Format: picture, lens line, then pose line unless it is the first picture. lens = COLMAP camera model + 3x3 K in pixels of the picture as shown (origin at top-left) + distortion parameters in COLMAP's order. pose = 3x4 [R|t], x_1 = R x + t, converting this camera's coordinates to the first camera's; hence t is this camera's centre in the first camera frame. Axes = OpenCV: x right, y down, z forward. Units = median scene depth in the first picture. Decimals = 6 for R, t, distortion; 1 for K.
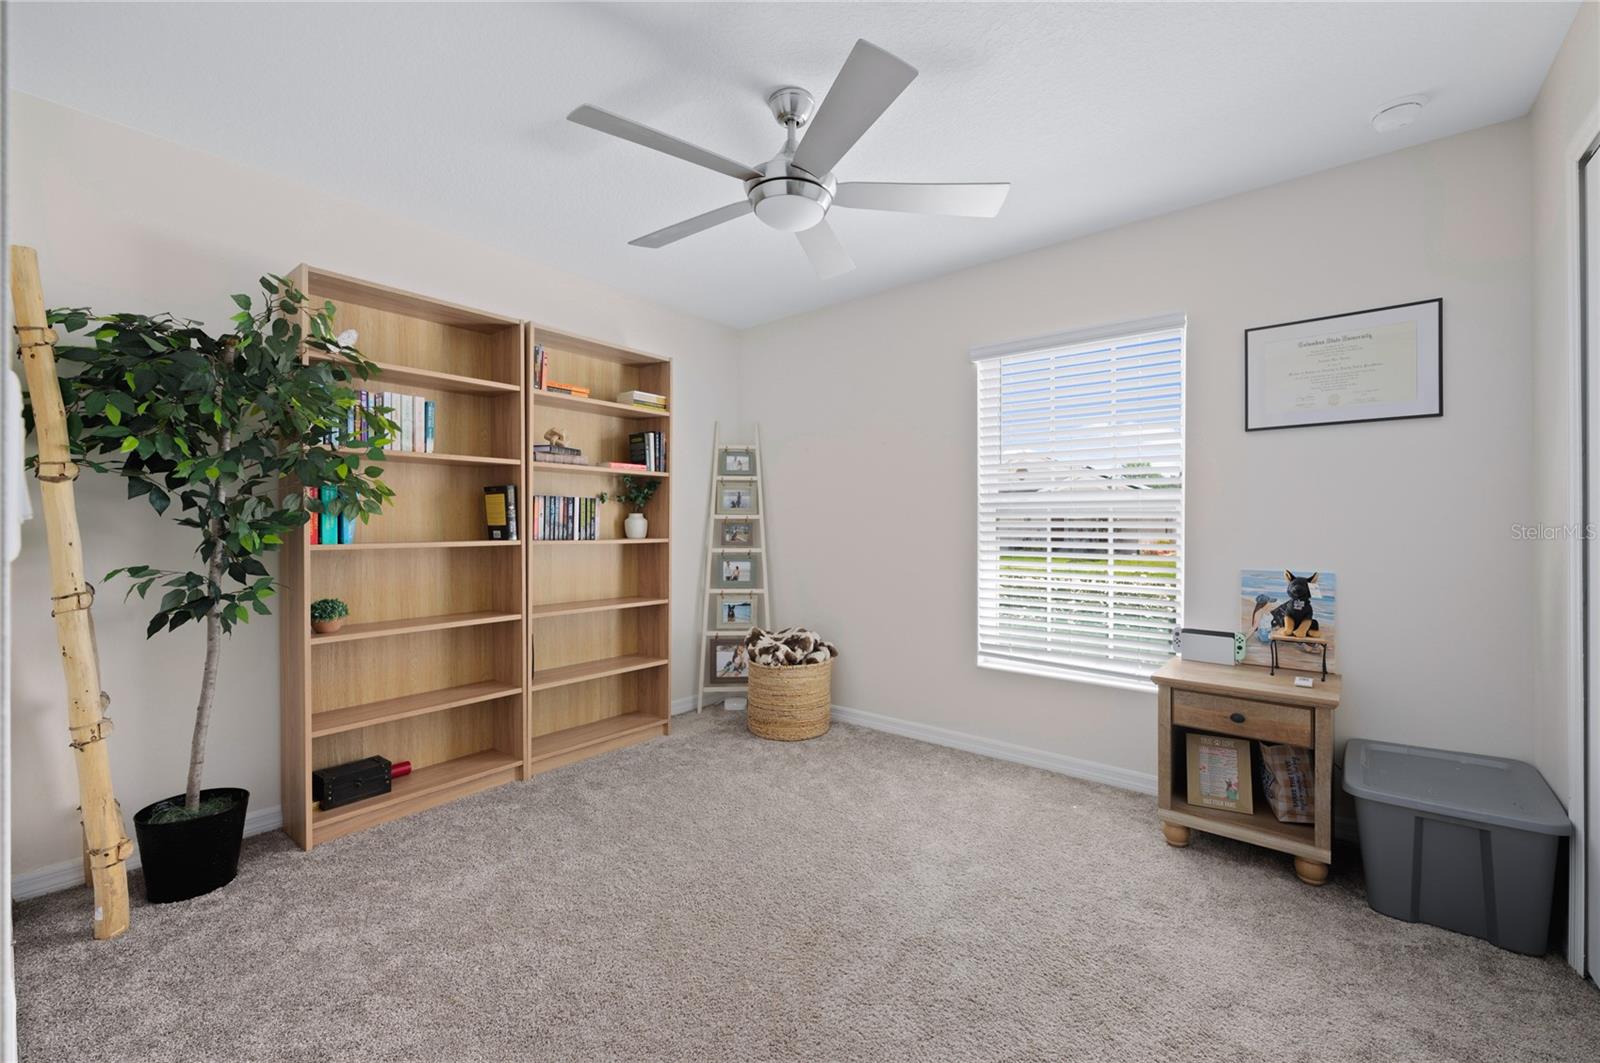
lens RADIAL K [[660.0, 0, 801.9], [0, 660.0, 523.5], [0, 0, 1]] dist [-0.000554, -0.001268]
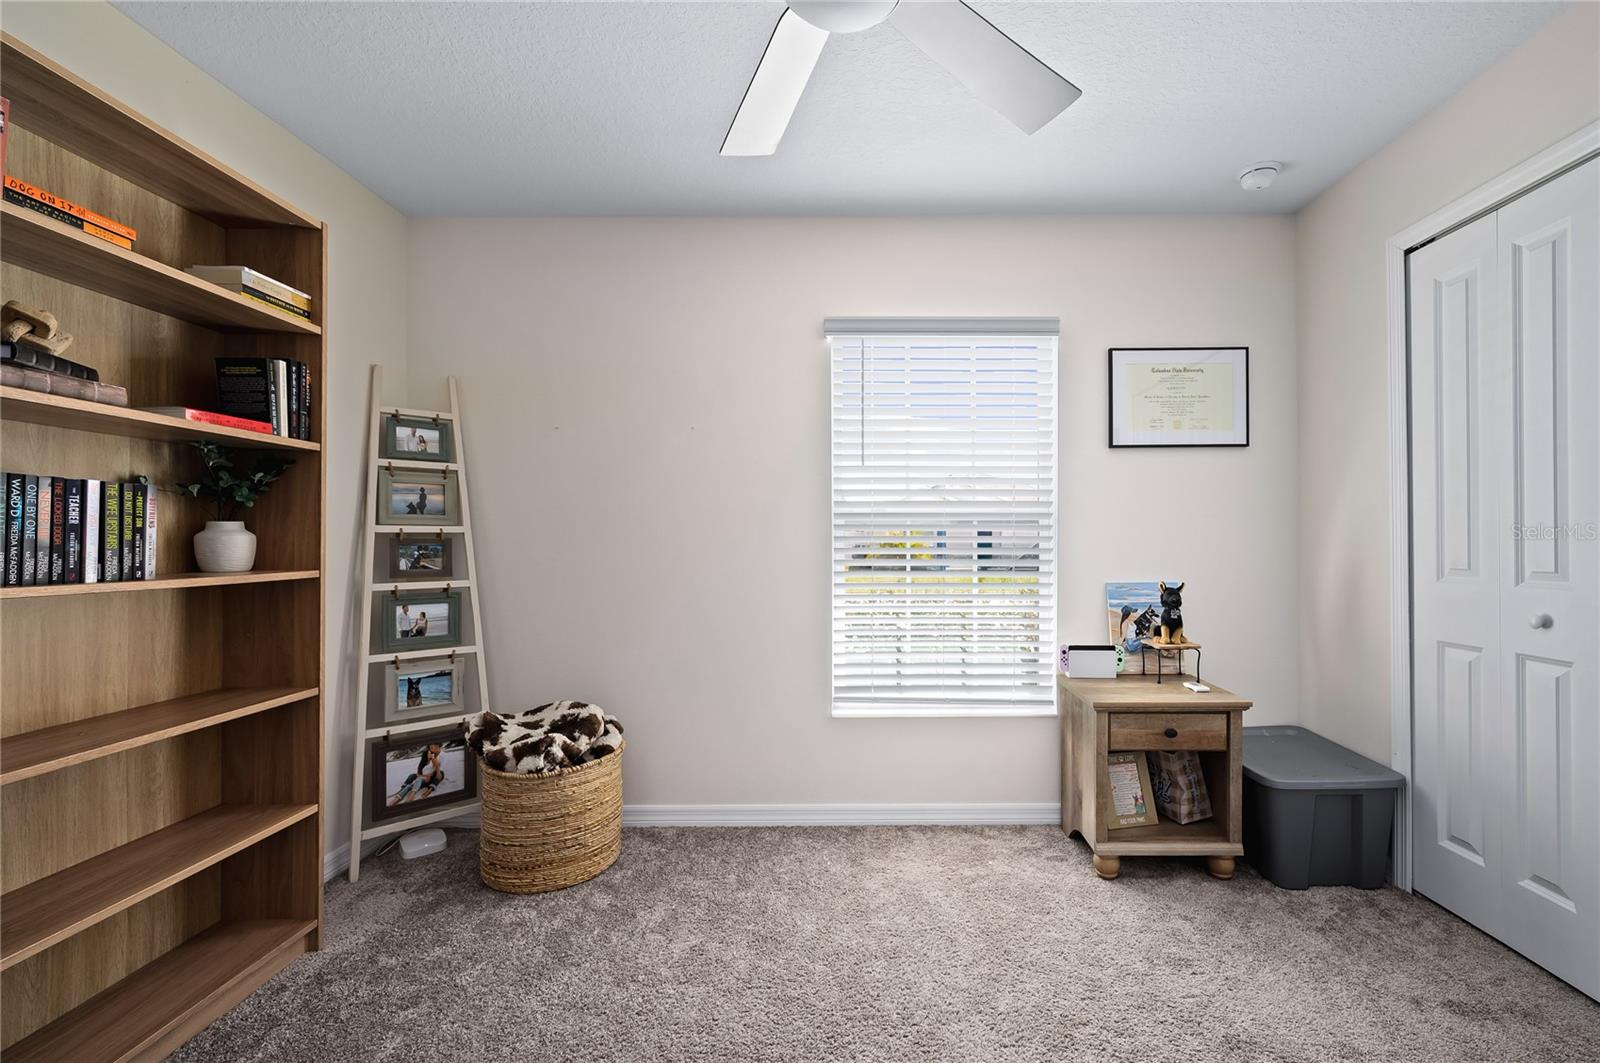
lens RADIAL K [[660.0, 0, 802.8], [0, 660.0, 537.3], [0, 0, 1]] dist [-0.000554, -0.001268]
pose [[0.767001, -0.003011, 0.641639, -0.267677], [0.004308, 0.999991, -0.000456, -0.001264], [-0.641631, 0.003114, 0.767007, 0.395459]]
